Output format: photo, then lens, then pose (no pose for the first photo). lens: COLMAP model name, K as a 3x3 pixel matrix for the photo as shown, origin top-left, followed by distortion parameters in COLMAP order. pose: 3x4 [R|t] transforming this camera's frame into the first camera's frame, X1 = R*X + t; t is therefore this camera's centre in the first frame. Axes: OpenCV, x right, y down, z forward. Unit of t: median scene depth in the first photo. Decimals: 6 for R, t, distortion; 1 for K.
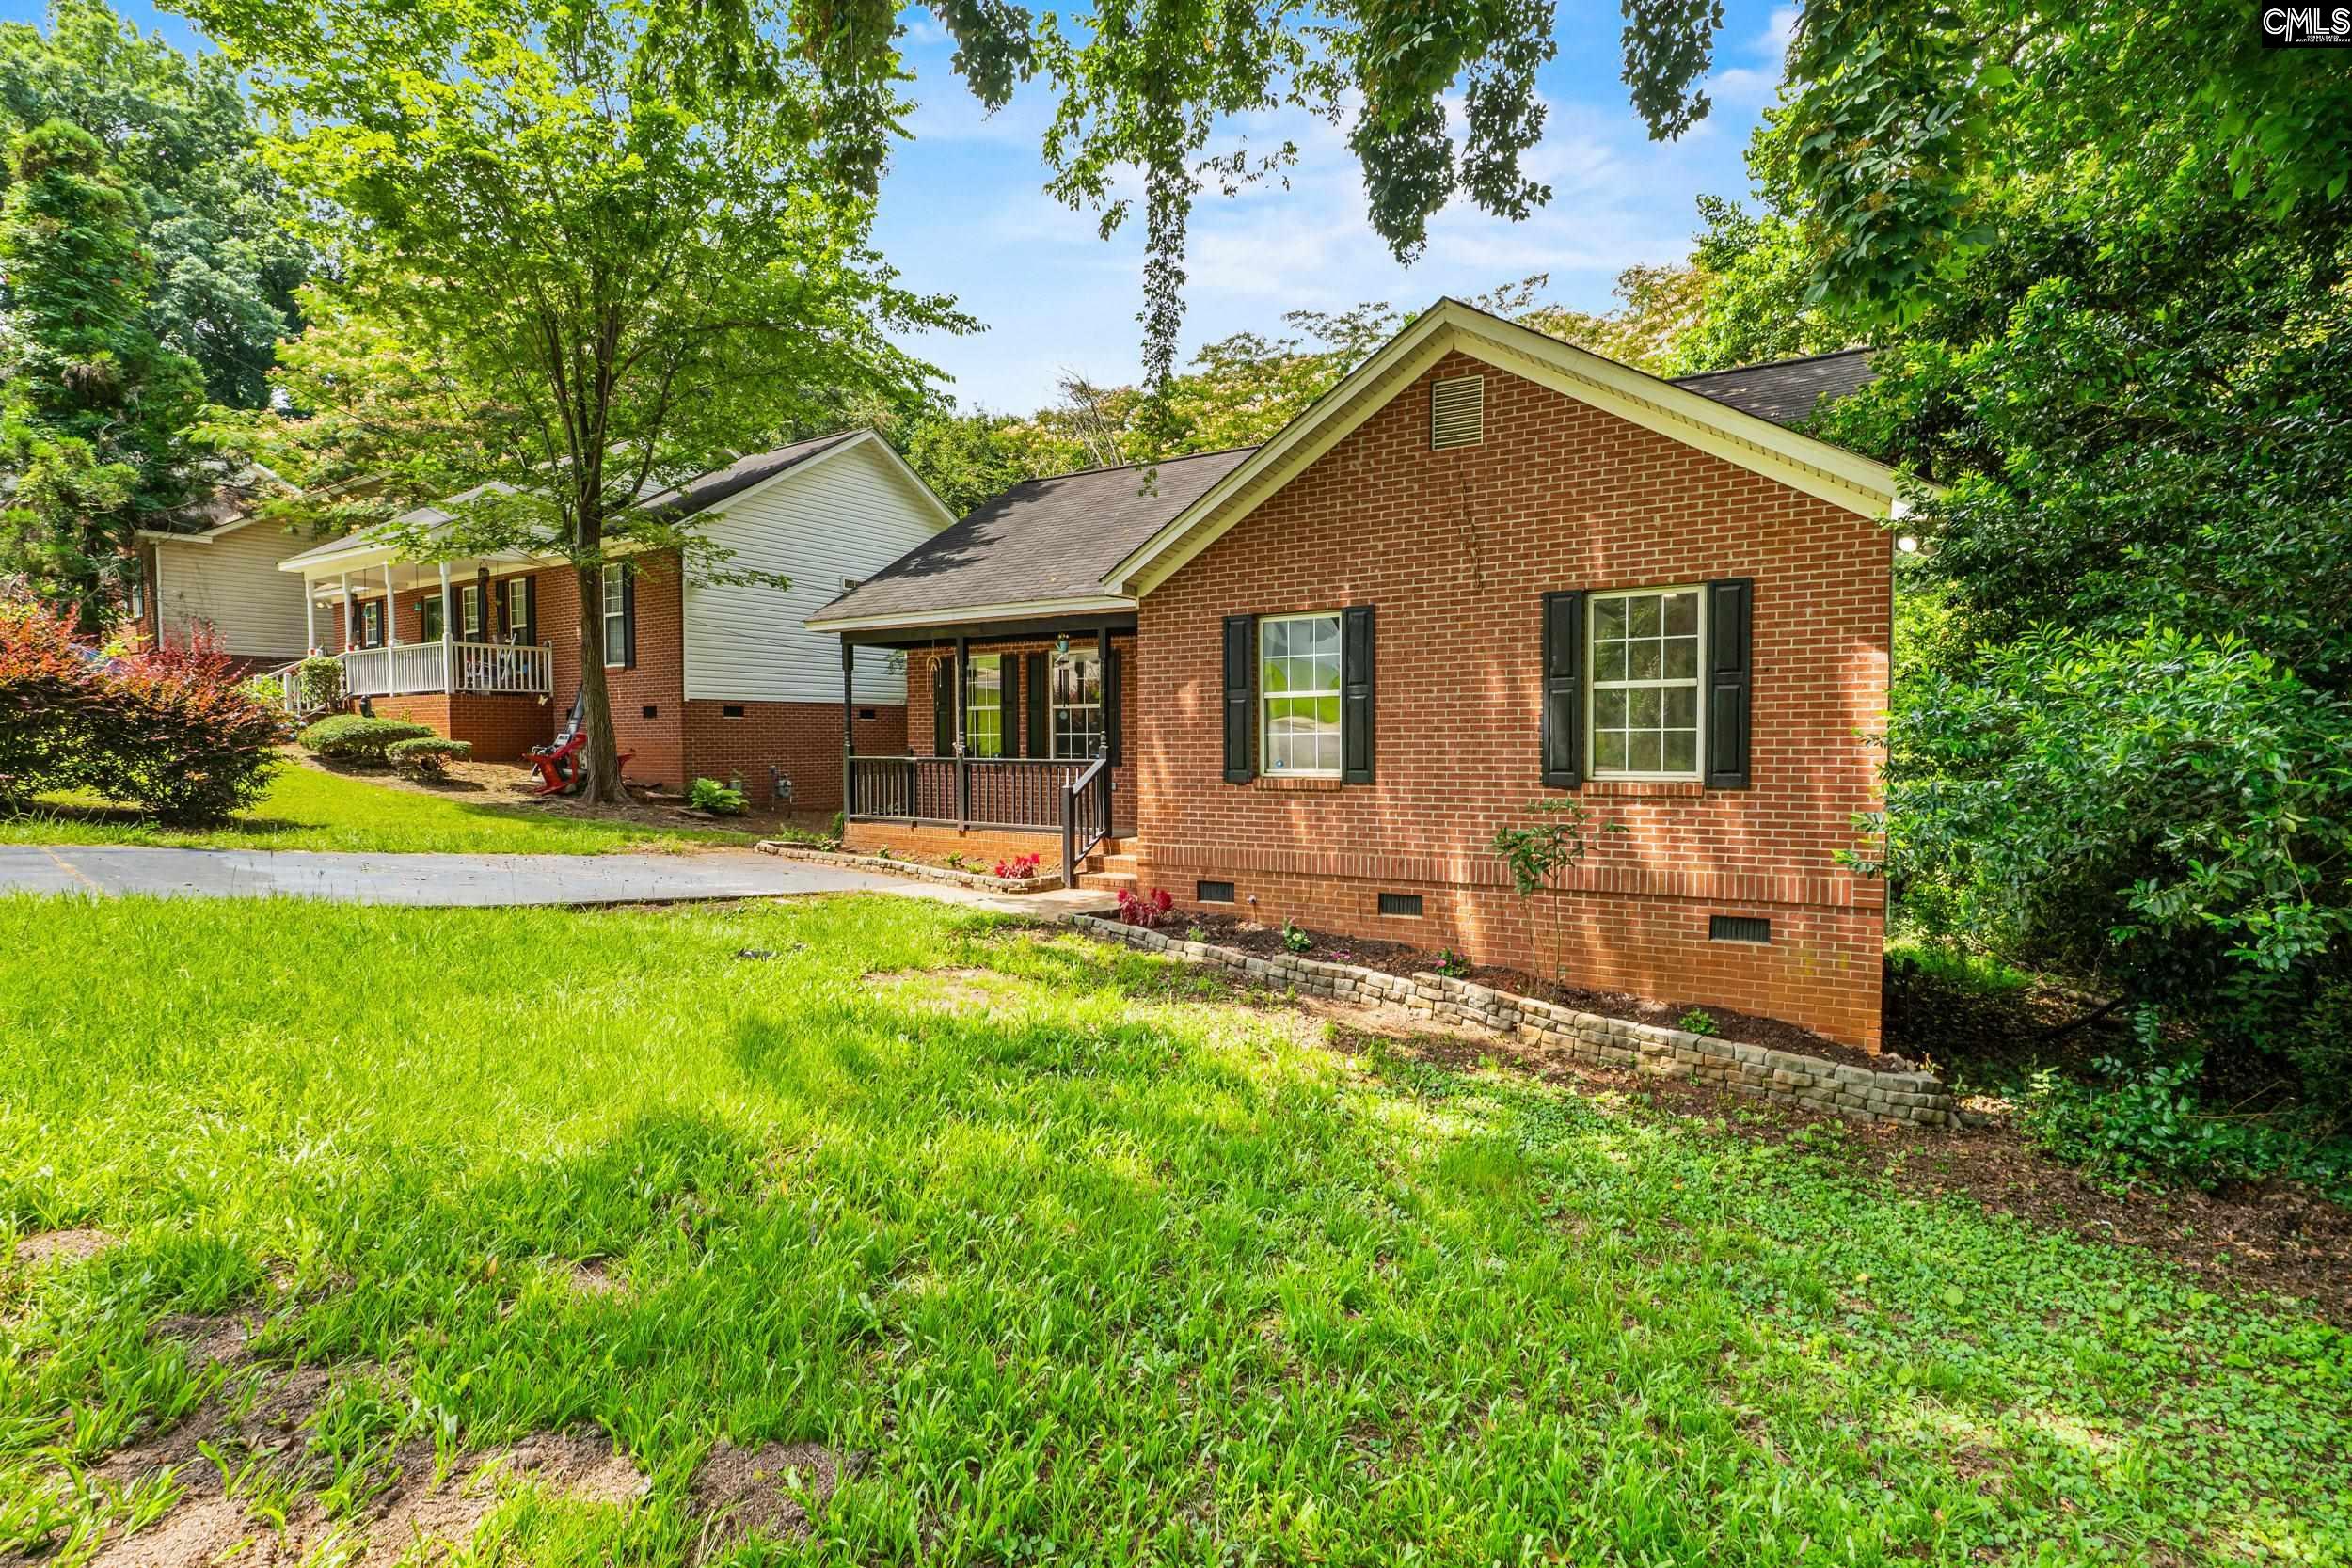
lens RADIAL K [[1078.3, 0, 1176.6], [0, 1078.3, 783.7], [0, 0, 1]] dist [-0.008803, 0.000977]
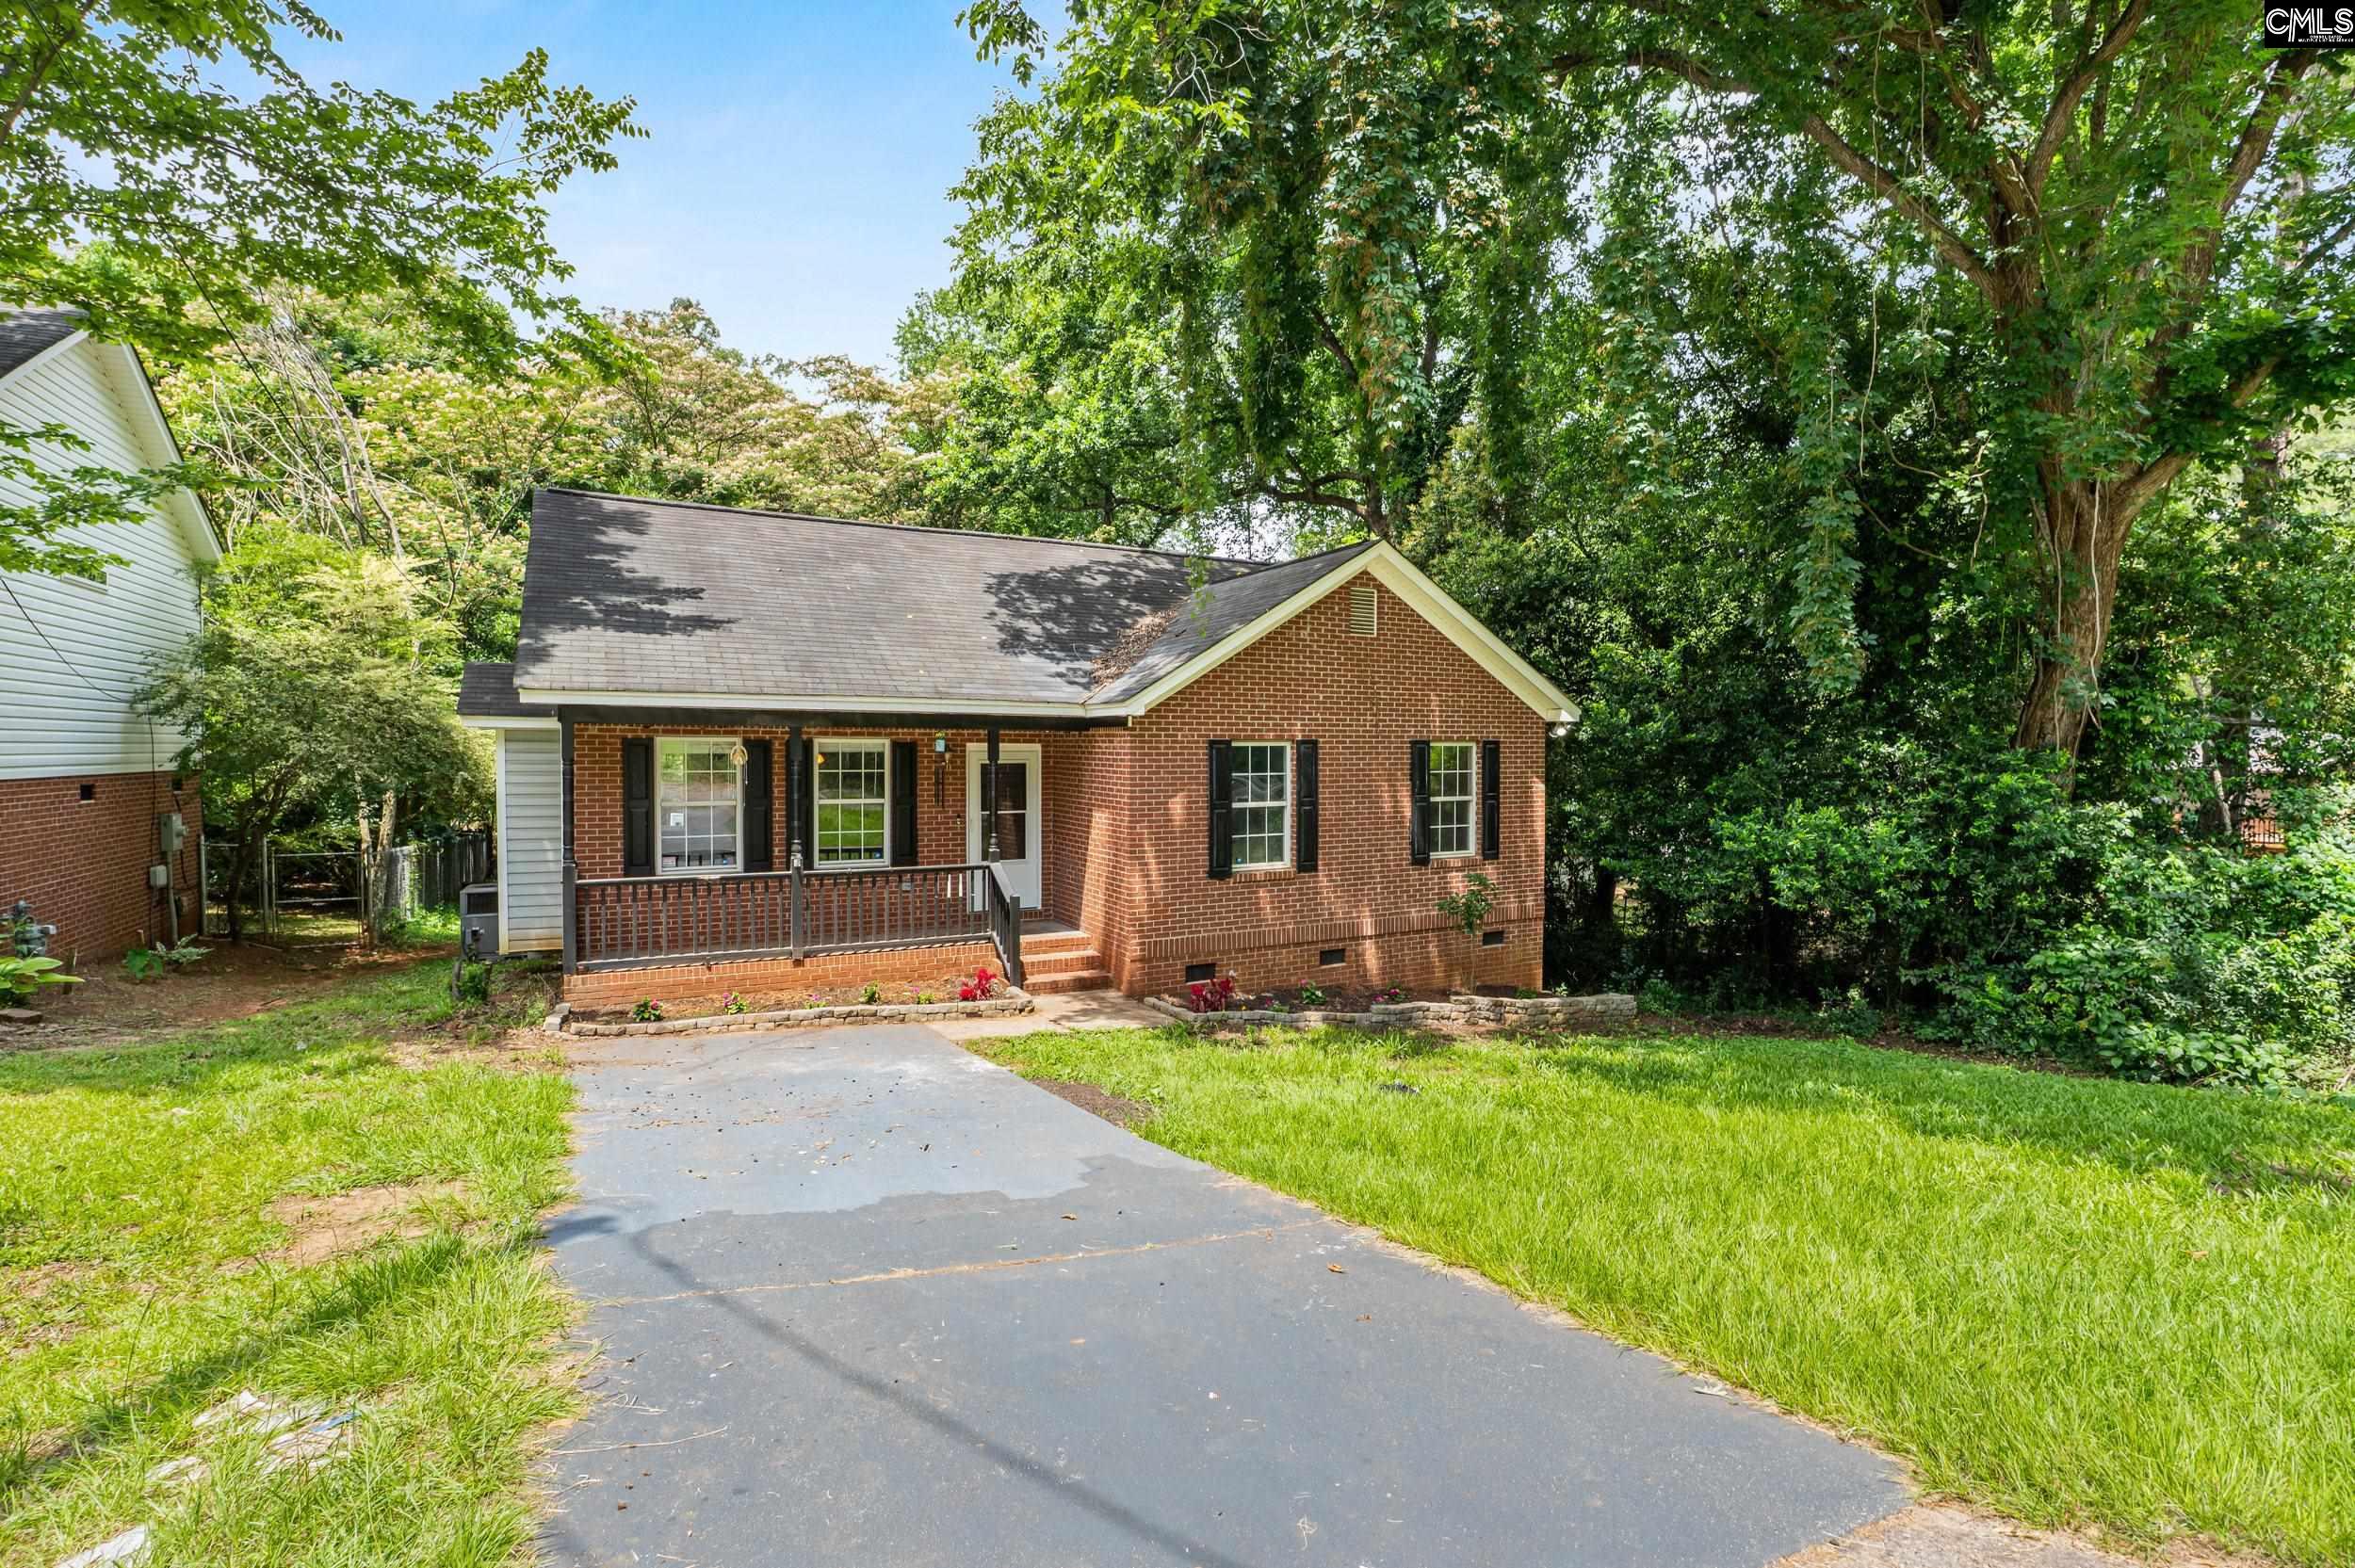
lens RADIAL K [[1079.6, 0, 1179.6], [0, 1079.6, 775.3], [0, 0, 1]] dist [-0.008803, 0.000977]
pose [[0.496532, -0.013257, 0.867917, -1.162938], [0.027341, 0.999626, -0.000373, -0.133928], [-0.867588, 0.023915, 0.496709, 0.513516]]
